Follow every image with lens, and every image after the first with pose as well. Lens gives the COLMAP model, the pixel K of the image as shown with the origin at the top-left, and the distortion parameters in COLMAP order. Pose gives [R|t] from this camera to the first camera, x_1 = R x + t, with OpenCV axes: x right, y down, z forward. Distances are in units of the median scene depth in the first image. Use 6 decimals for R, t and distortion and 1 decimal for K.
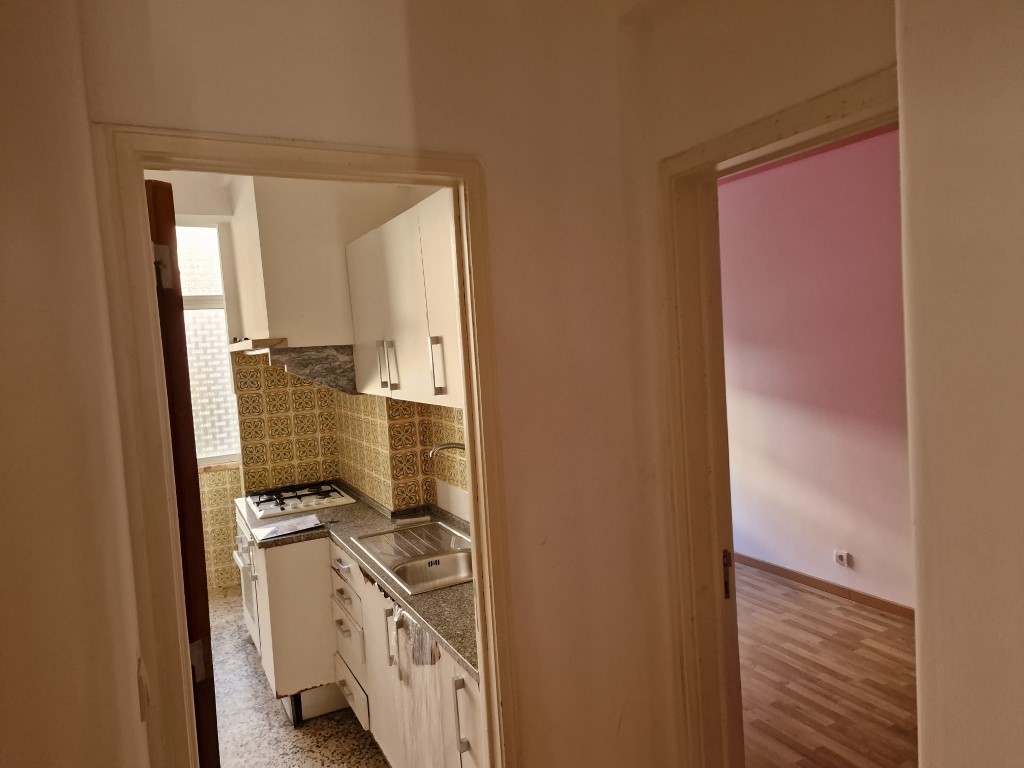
lens RADIAL K [[675.0, 0, 514.5], [0, 675.0, 380.3], [0, 0, 1]] dist [0.062745, -0.057019]
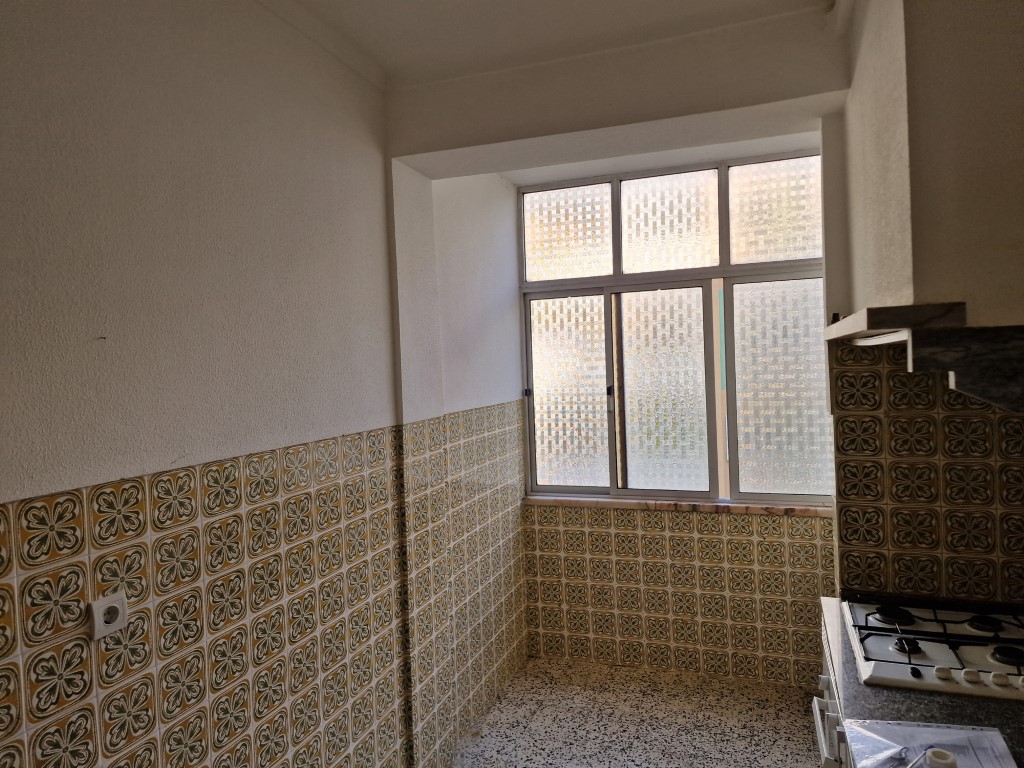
lens RADIAL K [[675.0, 0, 514.5], [0, 675.0, 380.3], [0, 0, 1]] dist [0.062745, -0.057019]
pose [[0.663676, 0.053769, -0.746086, -0.162577], [-0.045163, 0.998474, 0.031783, -0.014608], [0.746656, 0.012602, 0.665091, 0.423734]]
